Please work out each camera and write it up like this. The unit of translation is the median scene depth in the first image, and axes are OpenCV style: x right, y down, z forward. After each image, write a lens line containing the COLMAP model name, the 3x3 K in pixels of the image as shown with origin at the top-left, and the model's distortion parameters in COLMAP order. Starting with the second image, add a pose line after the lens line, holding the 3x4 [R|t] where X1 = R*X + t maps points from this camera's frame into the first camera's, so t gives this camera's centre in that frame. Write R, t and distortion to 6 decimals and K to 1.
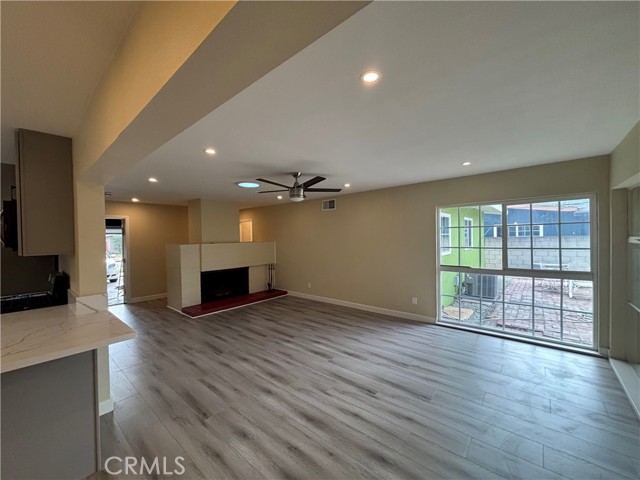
lens RADIAL K [[257.6, 0, 320.4], [0, 257.6, 238.1], [0, 0, 1]] dist [0.015043, -0.000177]
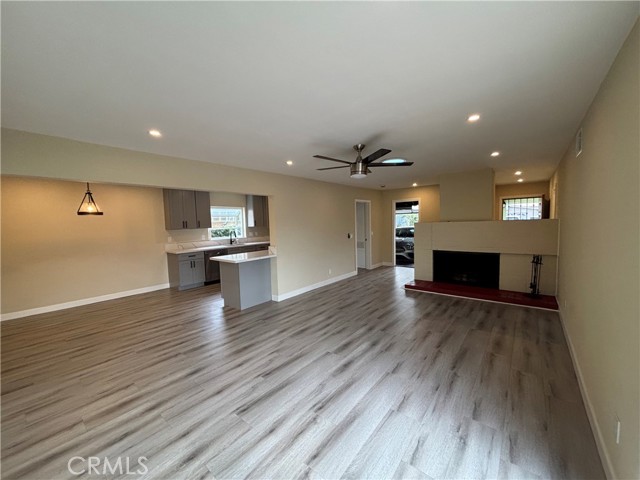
lens RADIAL K [[257.6, 0, 318.2], [0, 257.6, 240.2], [0, 0, 1]] dist [0.015043, -0.000177]
pose [[0.023653, 0.089419, -0.995713, 0.825537], [0.023777, 0.995660, 0.089979, -0.013432], [0.999437, -0.025803, 0.021424, 0.845951]]
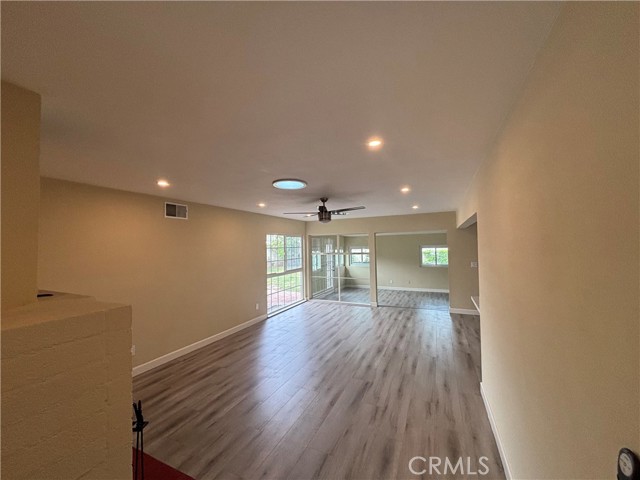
lens RADIAL K [[257.6, 0, 318.4], [0, 257.6, 239.6], [0, 0, 1]] dist [0.015043, -0.000177]
pose [[-0.265916, 0.048558, 0.962773, -1.186087], [0.031280, 0.998639, -0.041728, -0.021371], [-0.963489, 0.019019, -0.267073, 1.349766]]
